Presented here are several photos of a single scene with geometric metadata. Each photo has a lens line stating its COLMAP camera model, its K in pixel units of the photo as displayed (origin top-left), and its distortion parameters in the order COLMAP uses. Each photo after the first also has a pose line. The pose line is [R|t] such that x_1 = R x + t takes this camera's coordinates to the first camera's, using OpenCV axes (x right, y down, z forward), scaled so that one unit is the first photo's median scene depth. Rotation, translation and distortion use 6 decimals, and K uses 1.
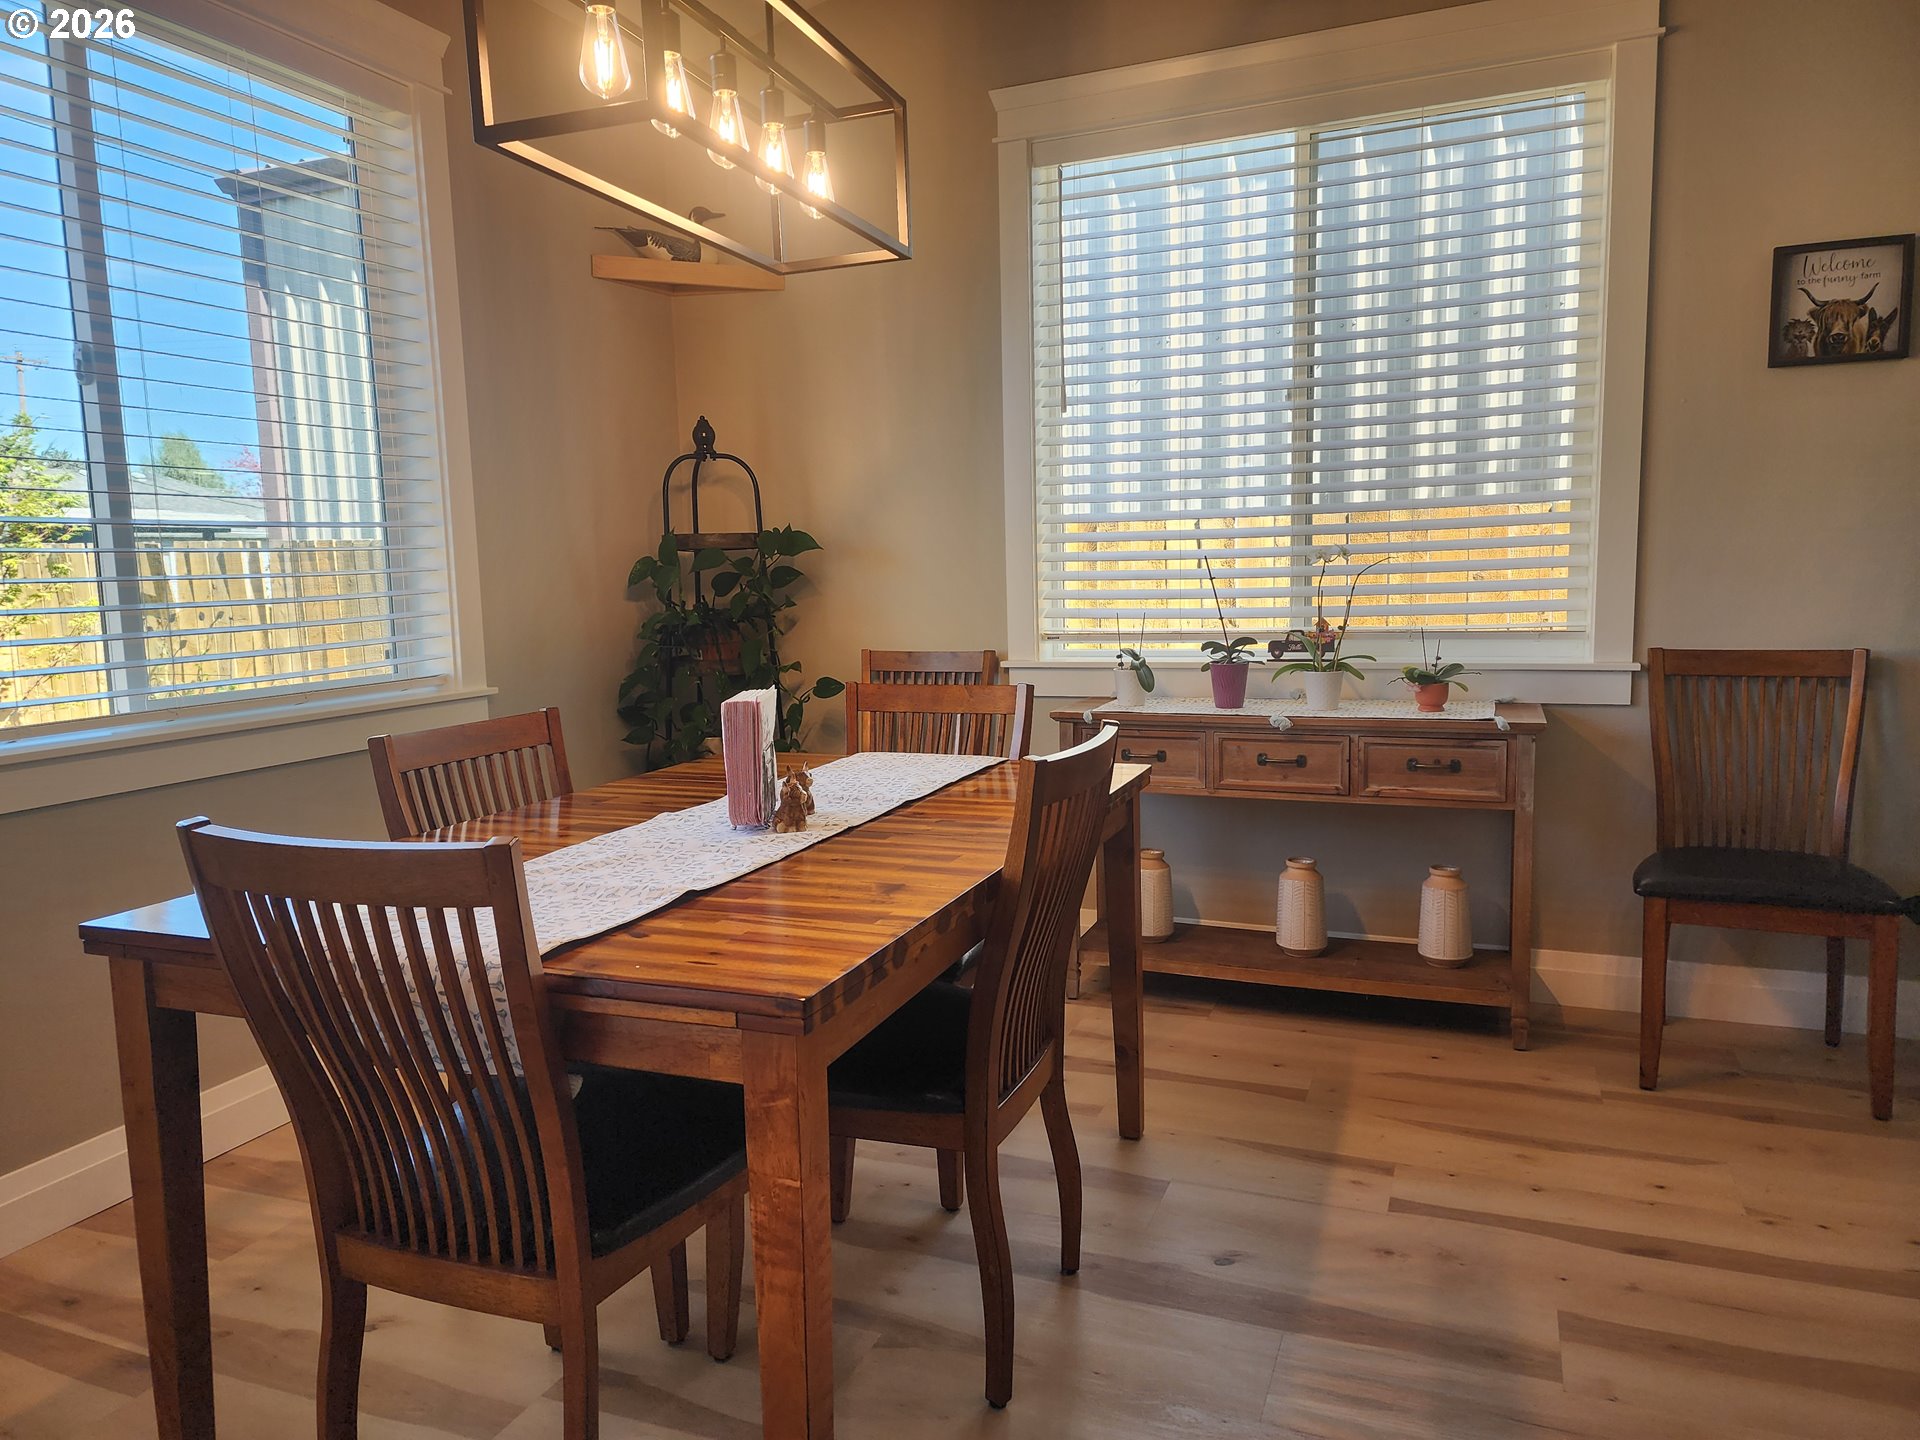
lens RADIAL K [[1285.1, 0, 977.8], [0, 1285.1, 721.6], [0, 0, 1]] dist [0.052848, -0.034876]
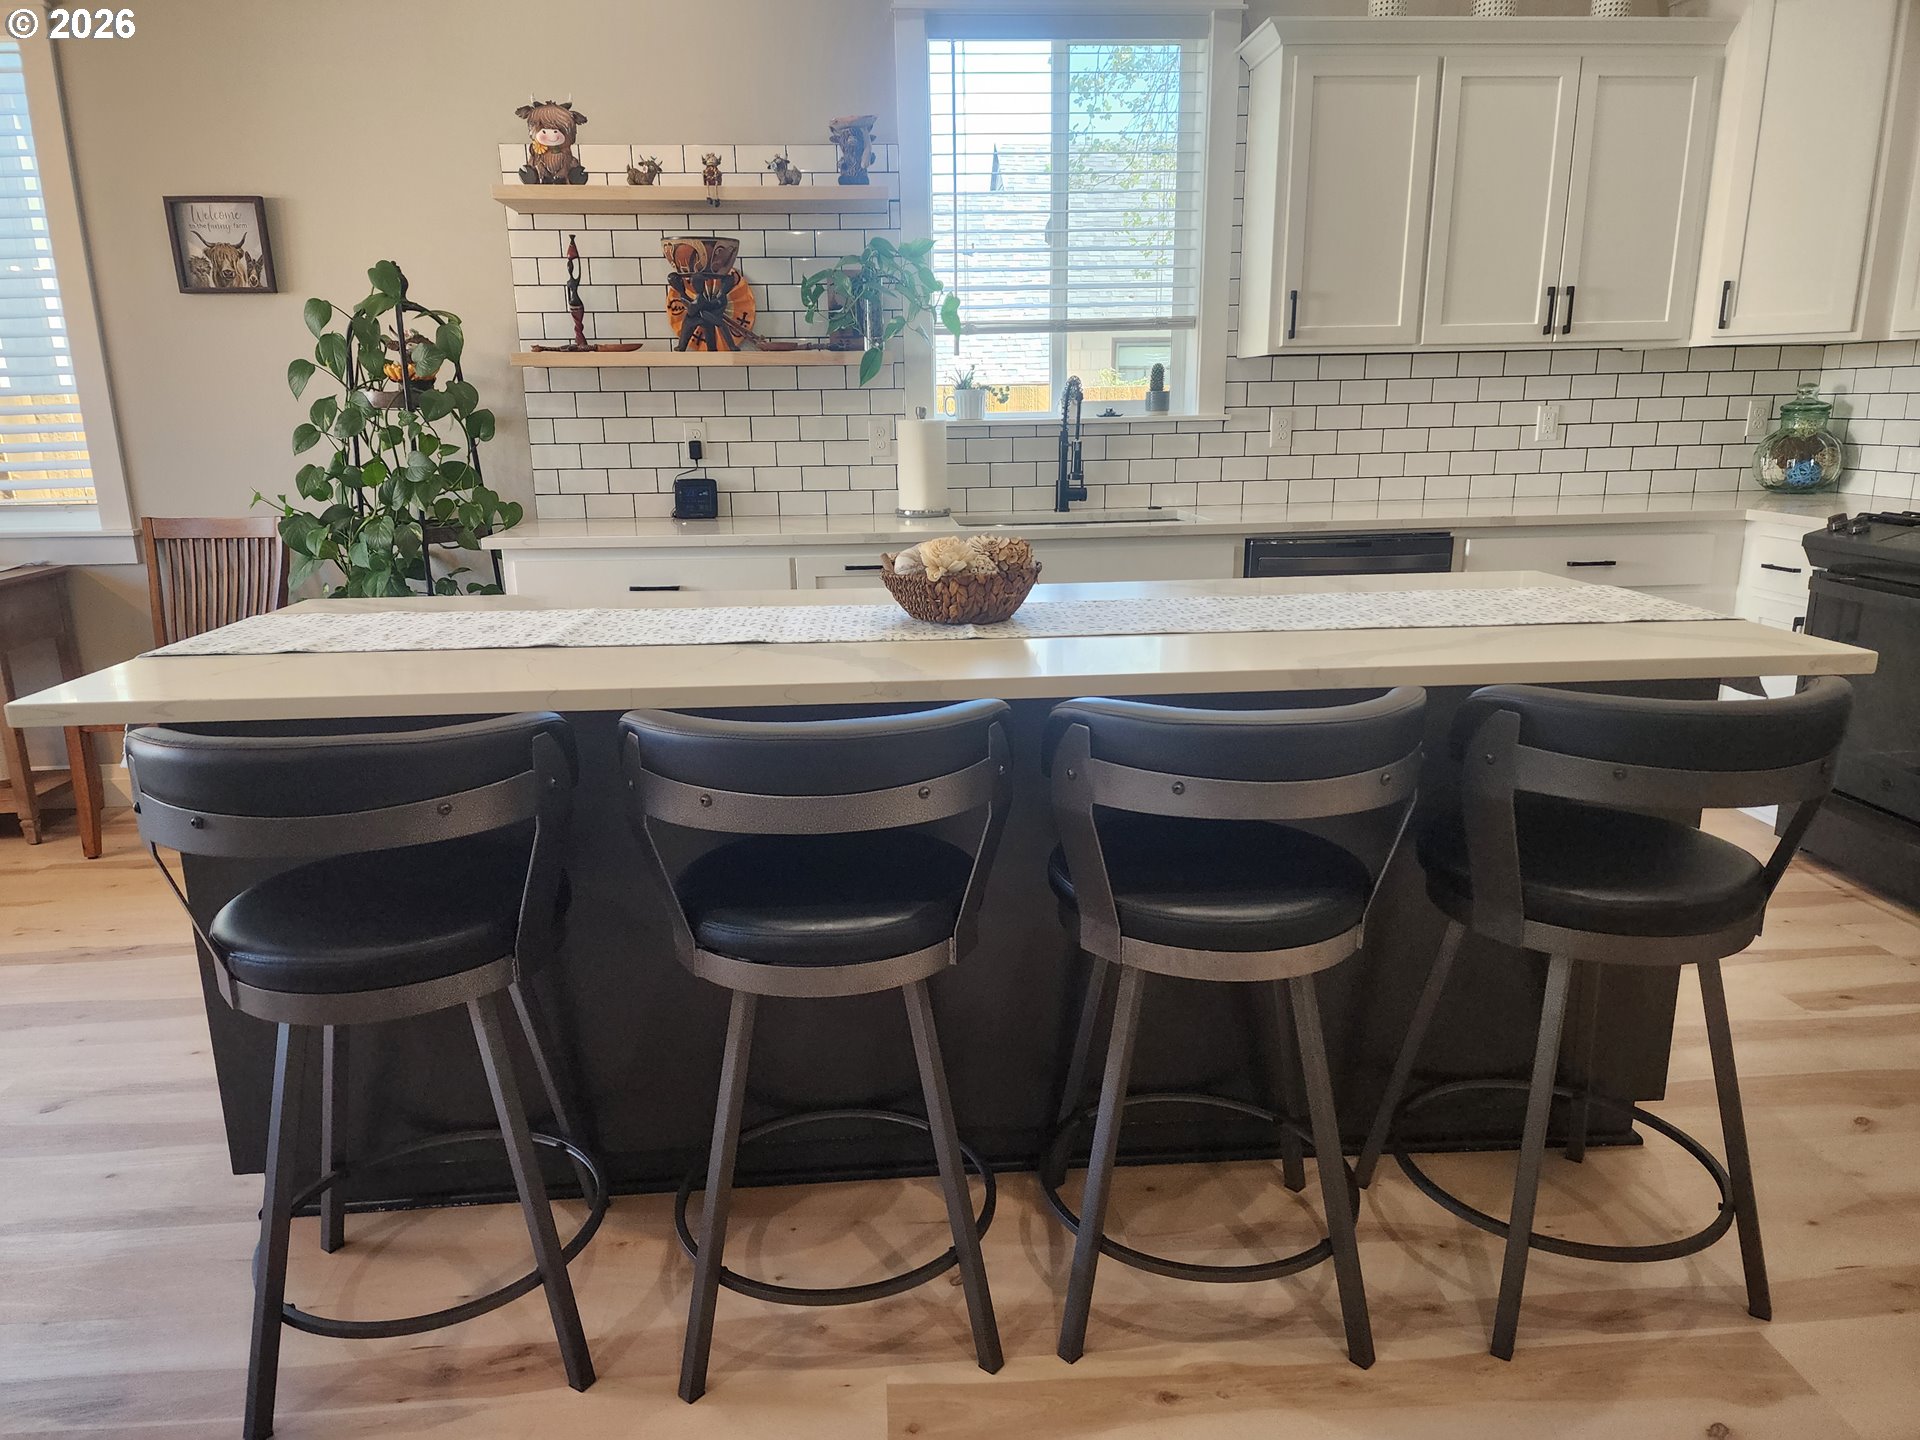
lens RADIAL K [[1285.1, 0, 949.9], [0, 1285.1, 738.8], [0, 0, 1]] dist [0.052848, -0.034876]
pose [[0.903527, -0.092300, 0.418474, 0.658915], [0.040511, 0.990553, 0.131013, 0.020951], [-0.426613, -0.101421, 0.898730, -0.472232]]
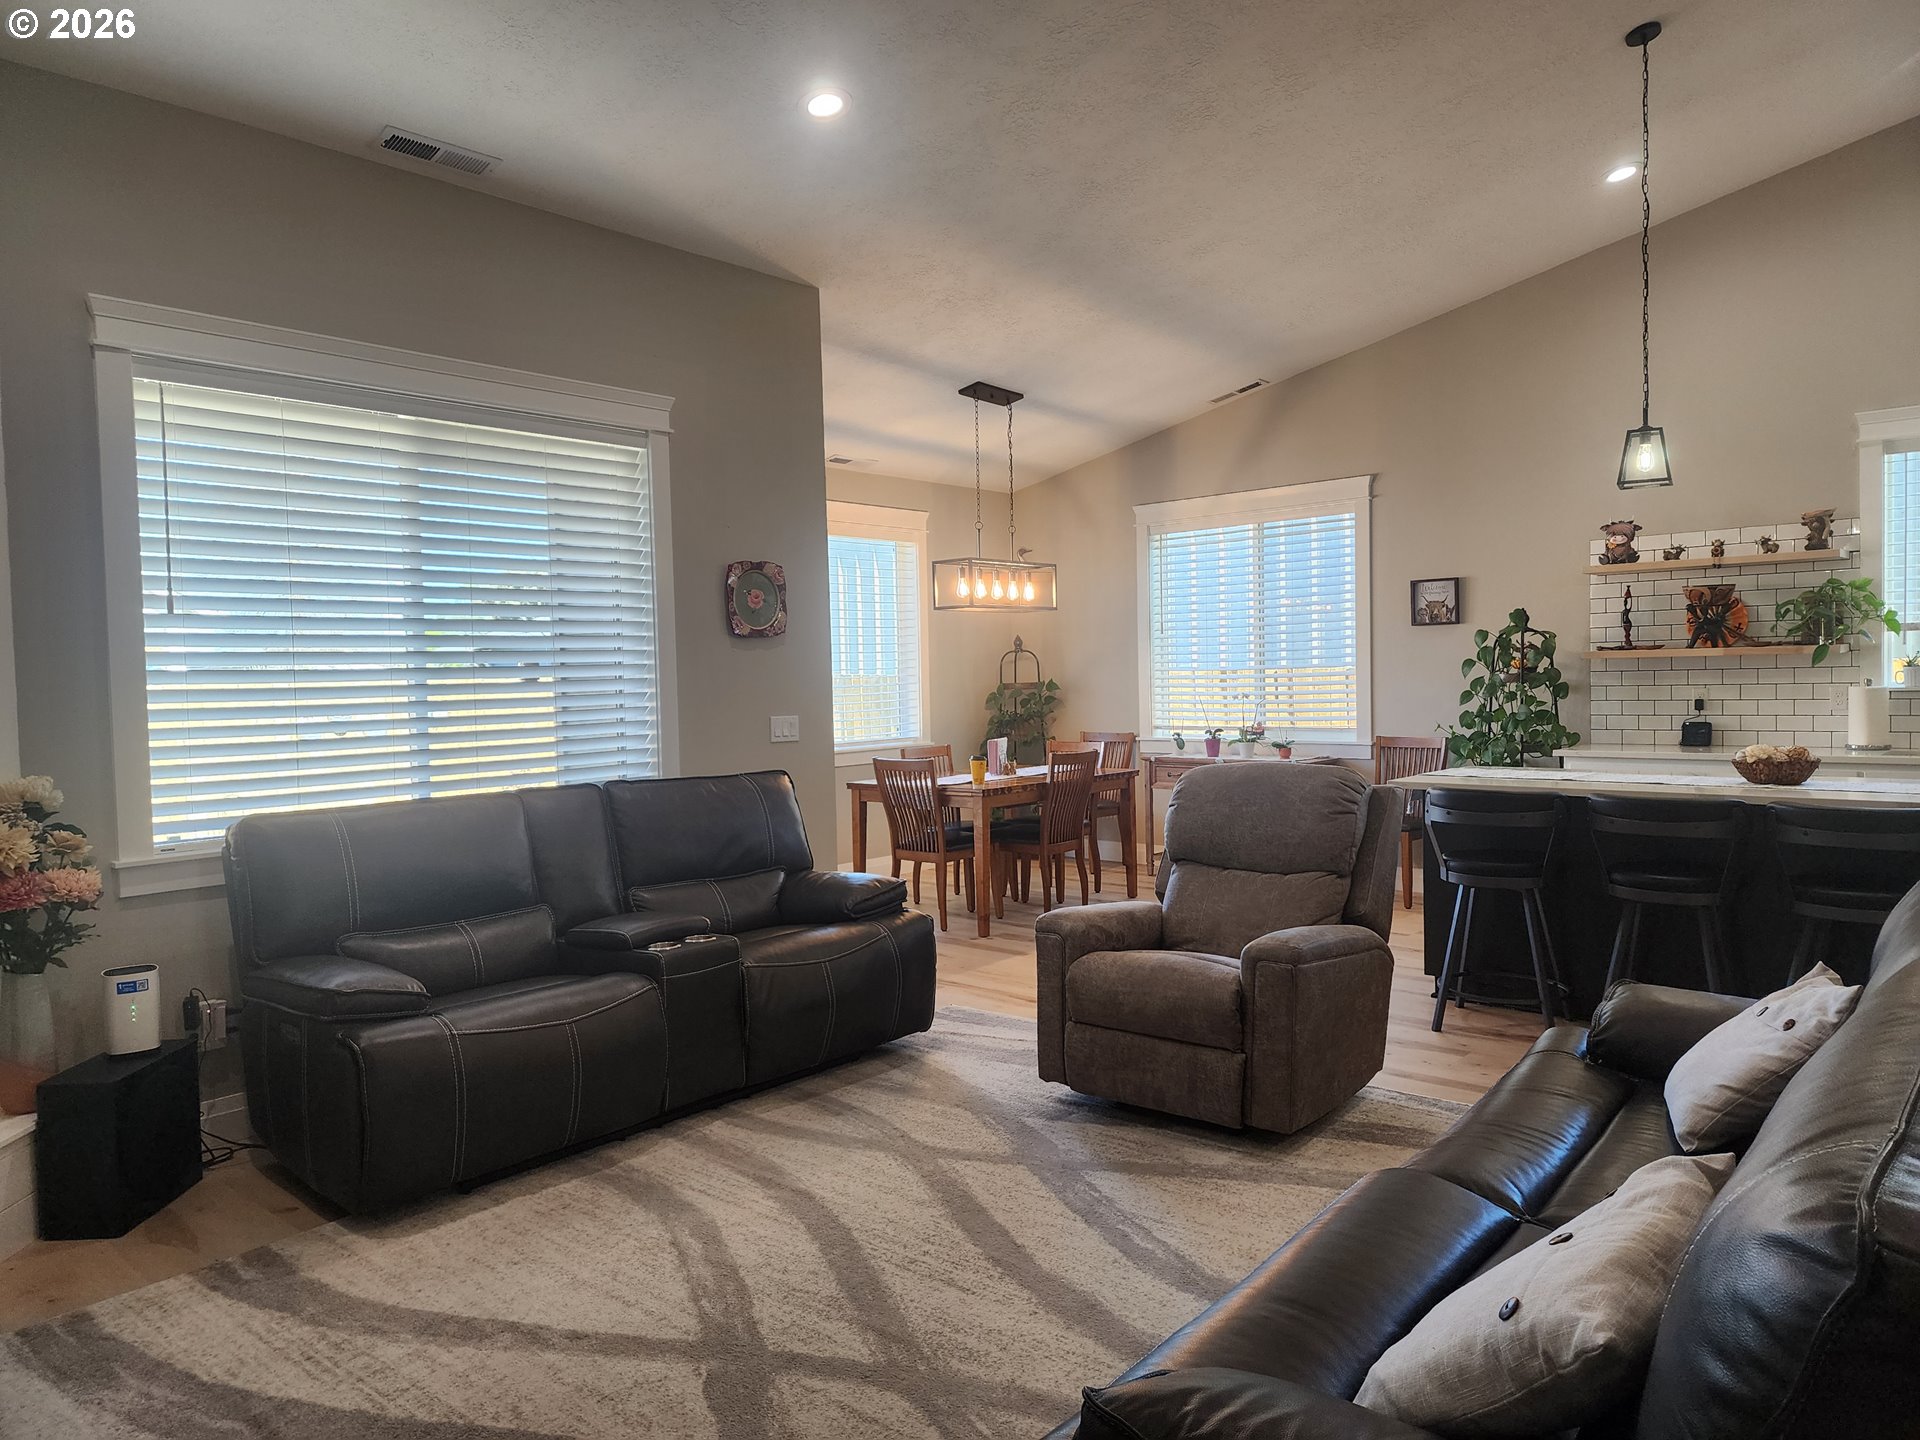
lens RADIAL K [[1285.1, 0, 951.6], [0, 1285.1, 733.8], [0, 0, 1]] dist [0.052848, -0.034876]
pose [[0.939374, 0.021294, -0.342232, 0.585018], [-0.044126, 0.997278, -0.059066, 0.115231], [0.340043, 0.070587, 0.937757, -1.518594]]
